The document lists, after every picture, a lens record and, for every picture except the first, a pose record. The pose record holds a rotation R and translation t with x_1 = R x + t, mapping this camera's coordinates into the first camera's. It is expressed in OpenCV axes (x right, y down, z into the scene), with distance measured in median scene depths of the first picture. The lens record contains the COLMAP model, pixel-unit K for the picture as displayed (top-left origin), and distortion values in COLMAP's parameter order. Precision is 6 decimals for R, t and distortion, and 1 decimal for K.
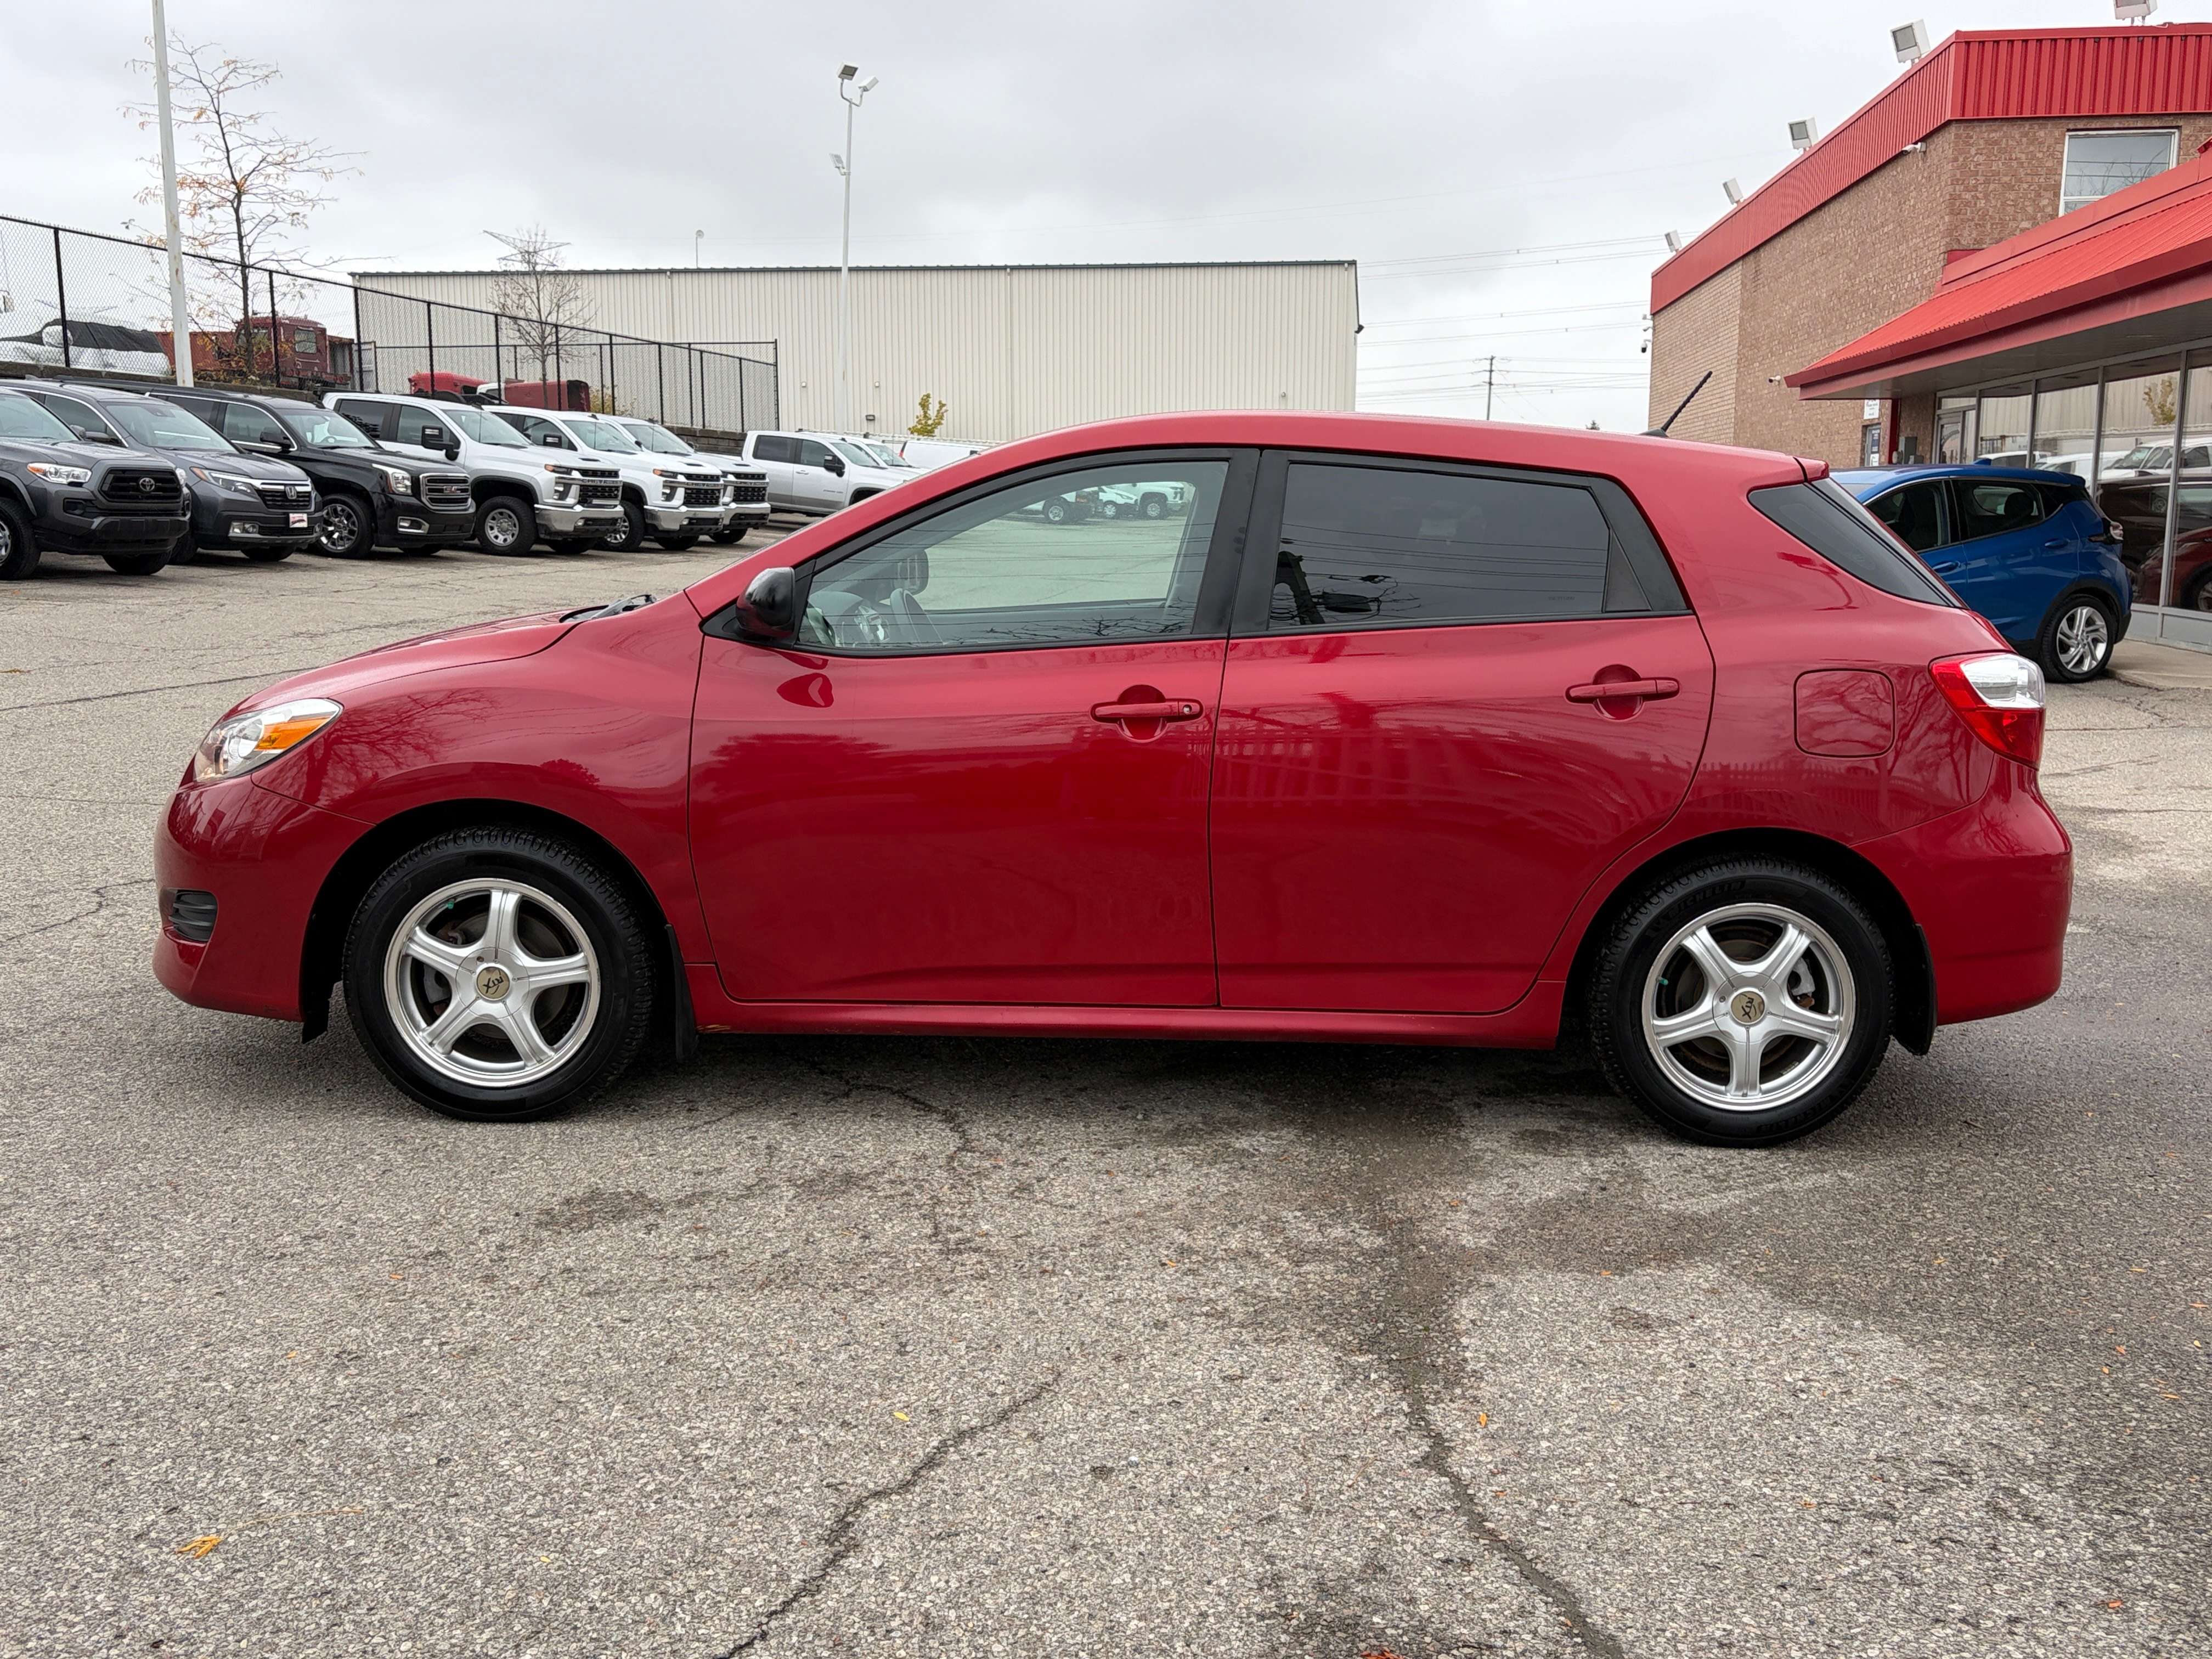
lens RADIAL K [[2010.7, 0, 1106.0], [0, 2010.7, 829.5], [0, 0, 1]] dist [0.013237, -0.006668]
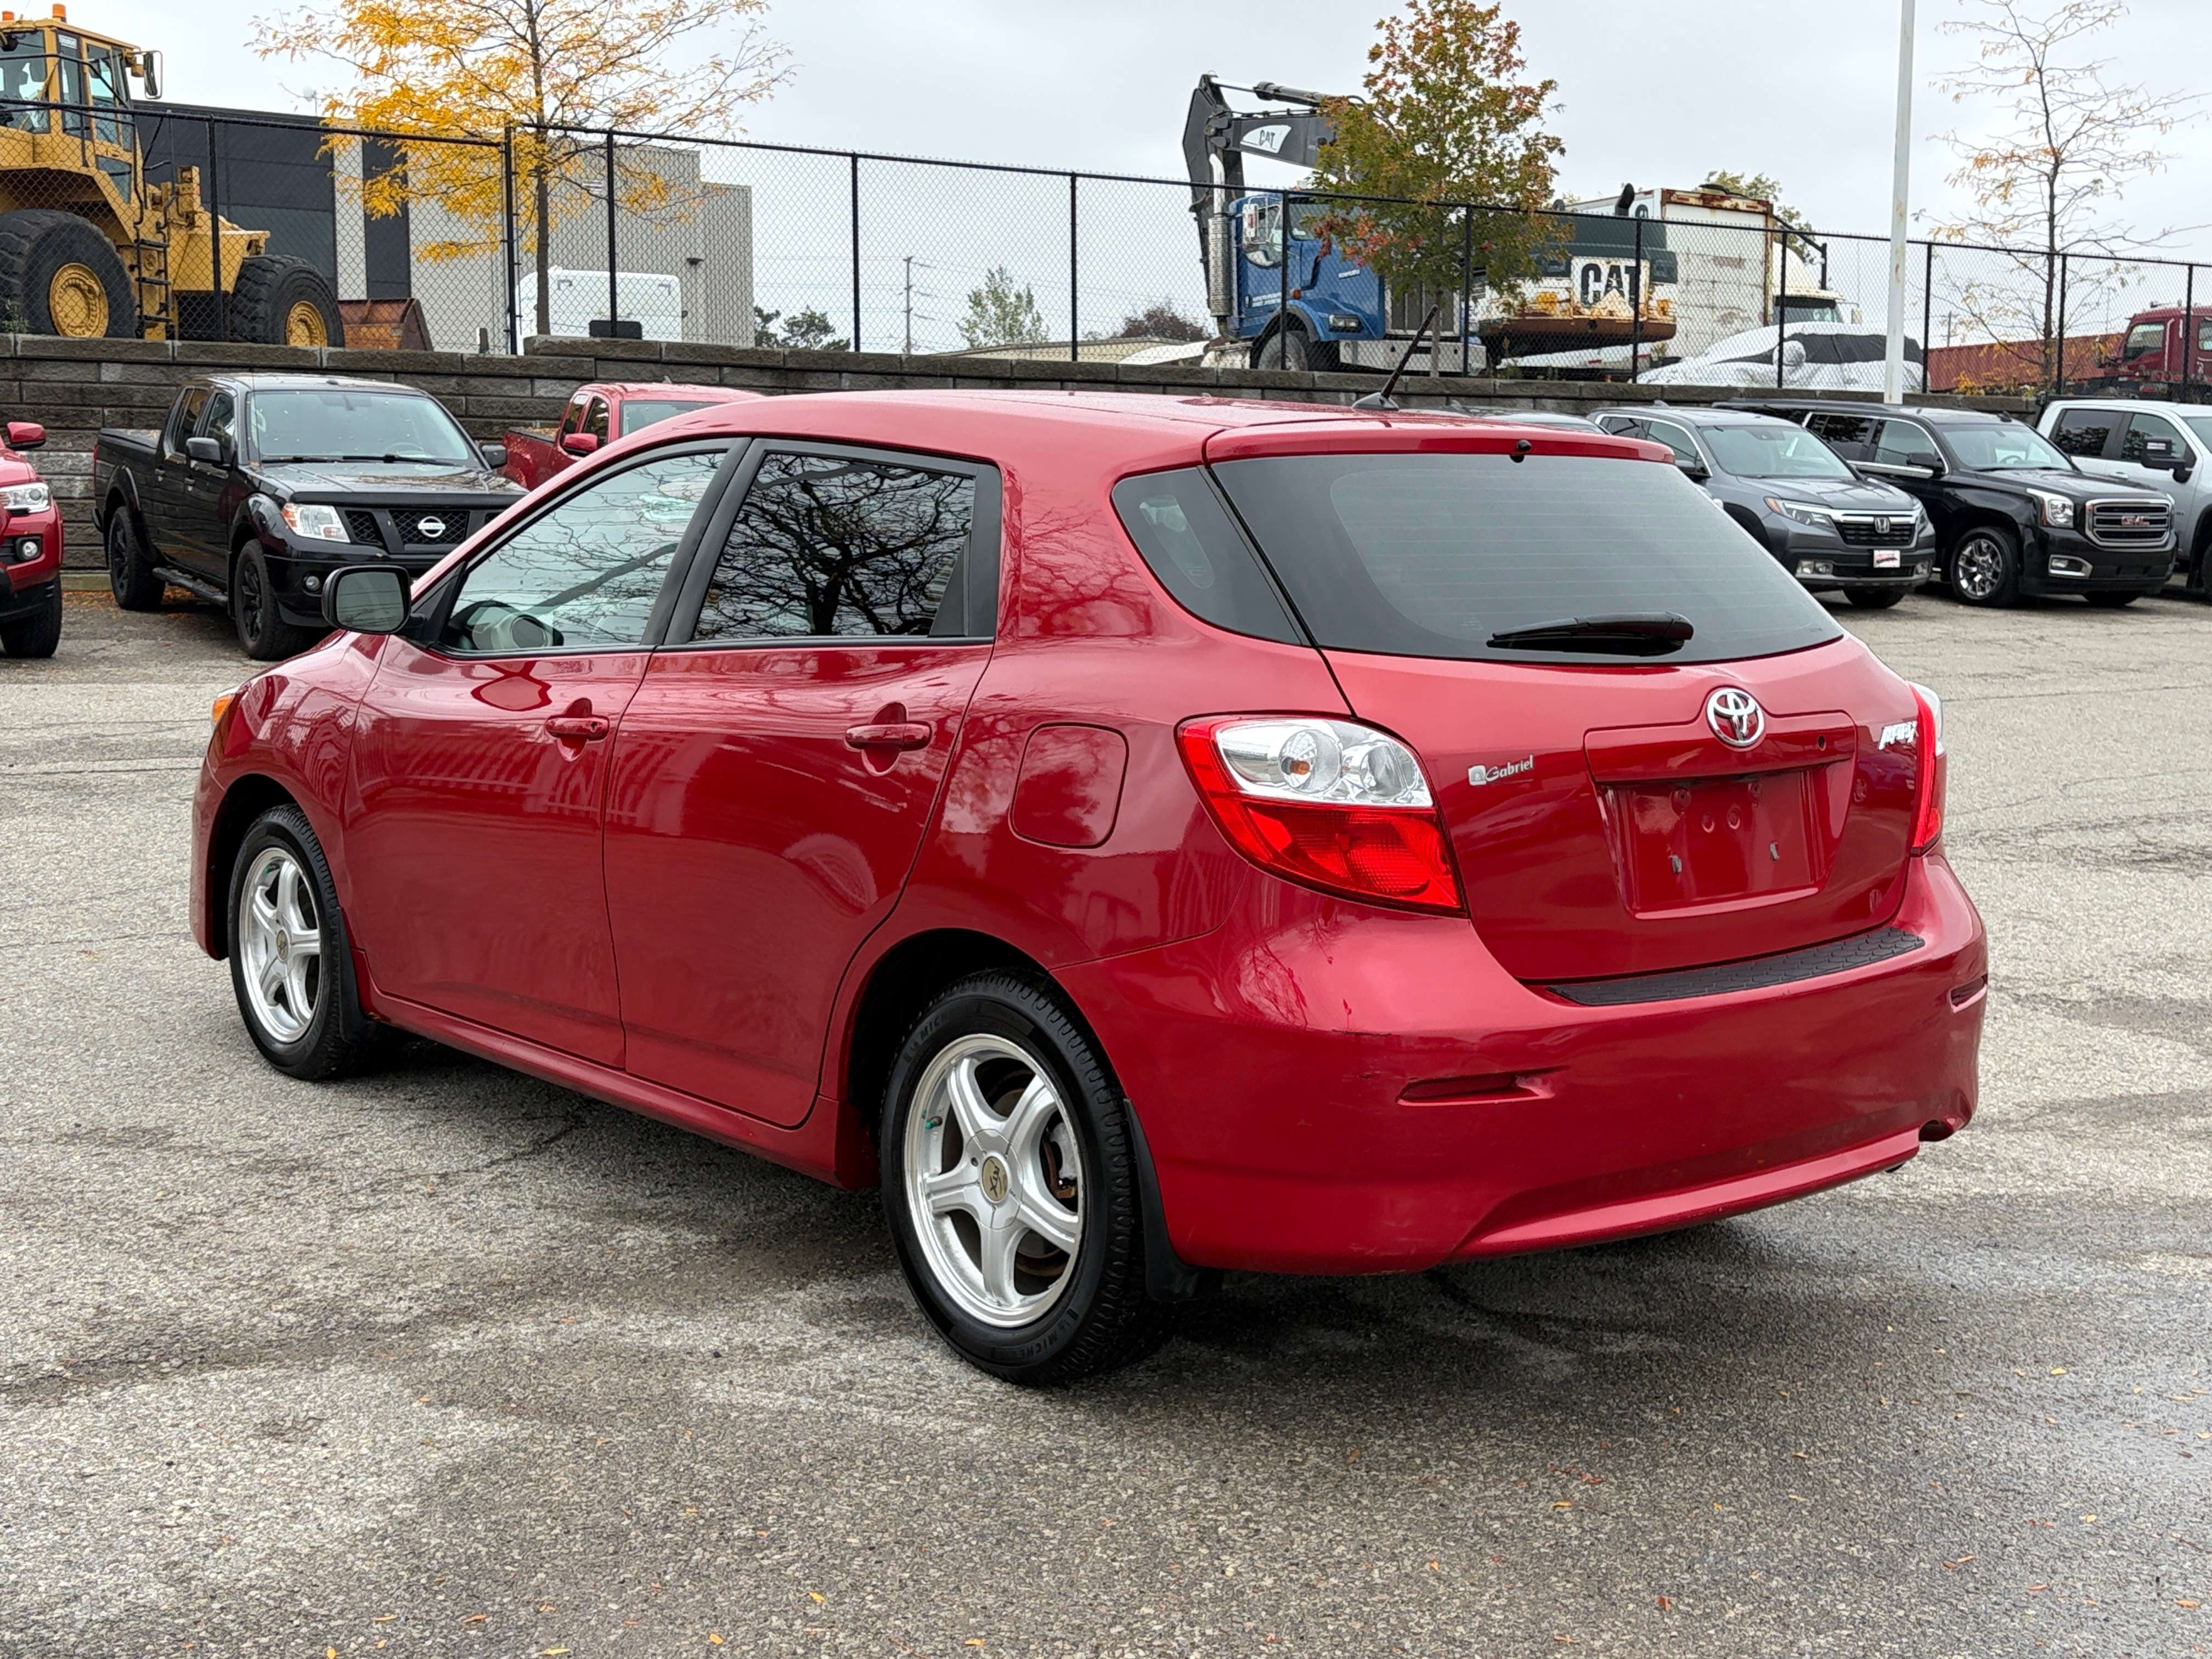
lens RADIAL K [[2591.0, 0, 1106.0], [0, 2591.0, 829.5], [0, 0, 1]] dist [-0.010540, -0.001253]
pose [[0.646257, 0.079206, -0.758998, 1.031032], [-0.118507, 0.992949, 0.002716, -0.043936], [0.753862, 0.088191, 0.651087, 0.409845]]
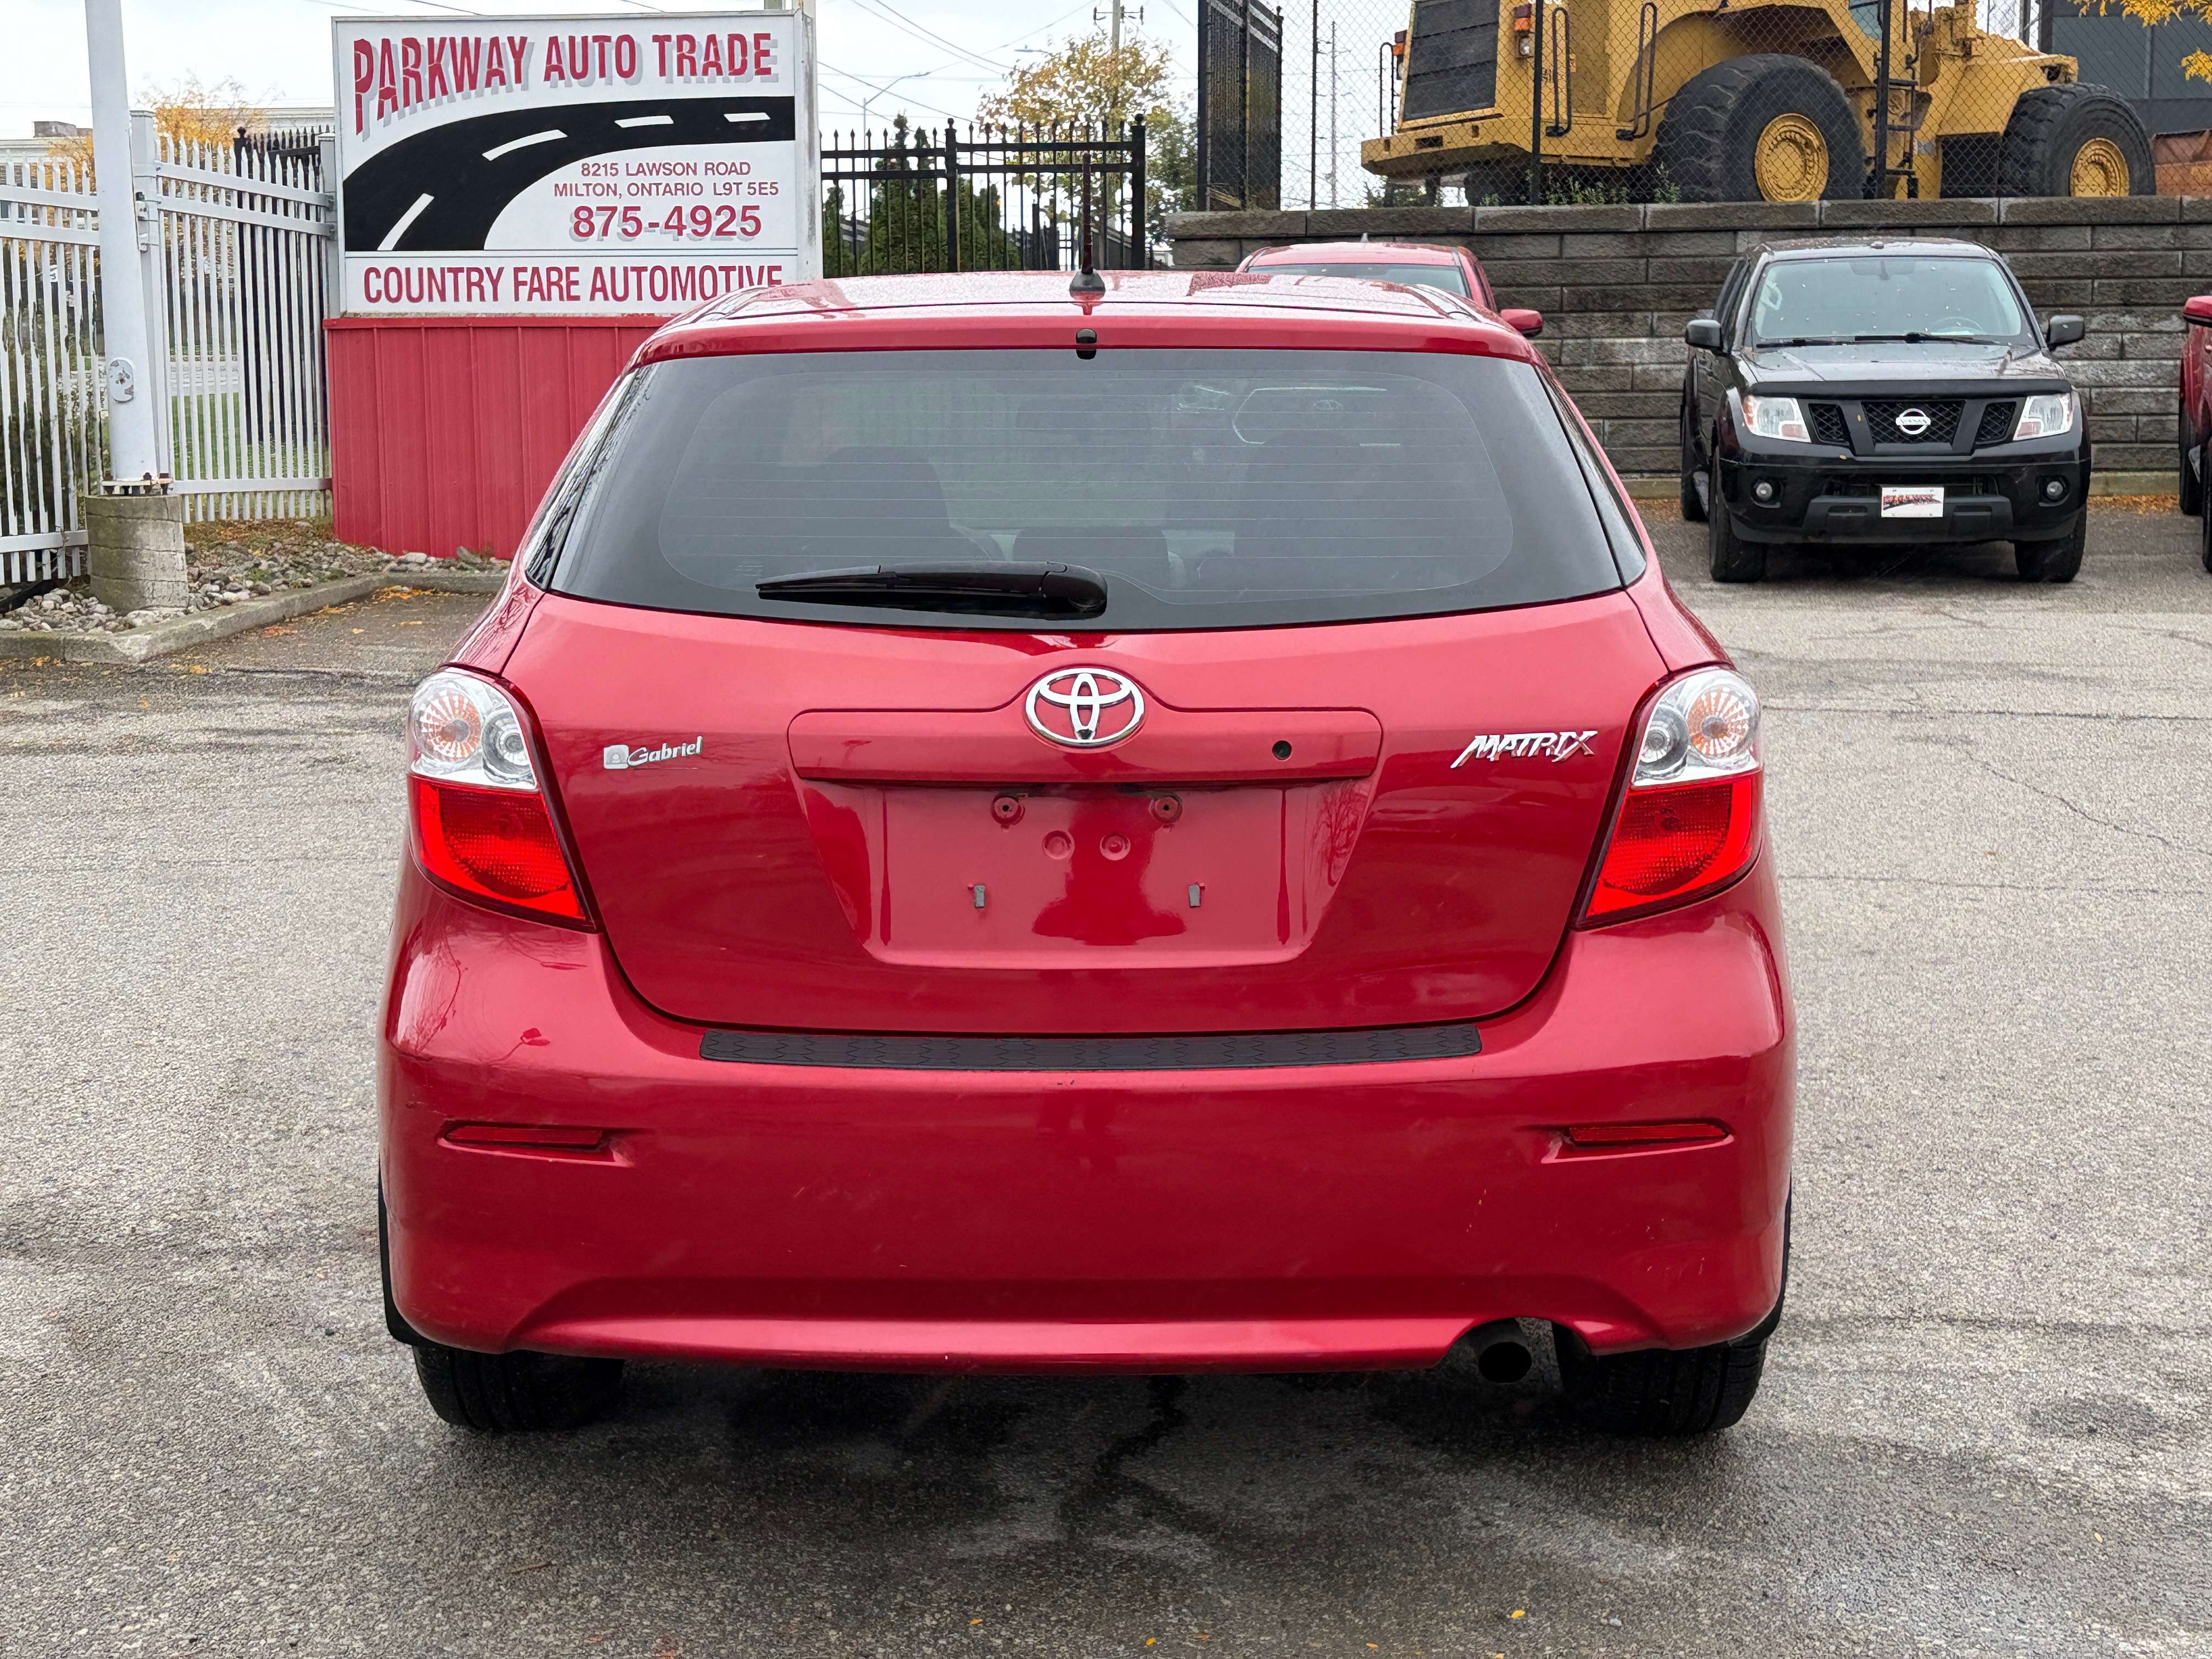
lens RADIAL K [[3186.1, 0, 1106.0], [0, 3186.1, 829.5], [0, 0, 1]] dist [0.032124, -0.112016]
pose [[-0.014523, 0.115467, -0.993205, 1.299102], [-0.151363, 0.981609, 0.116332, -0.171353], [0.988372, 0.152024, 0.003221, 1.172210]]
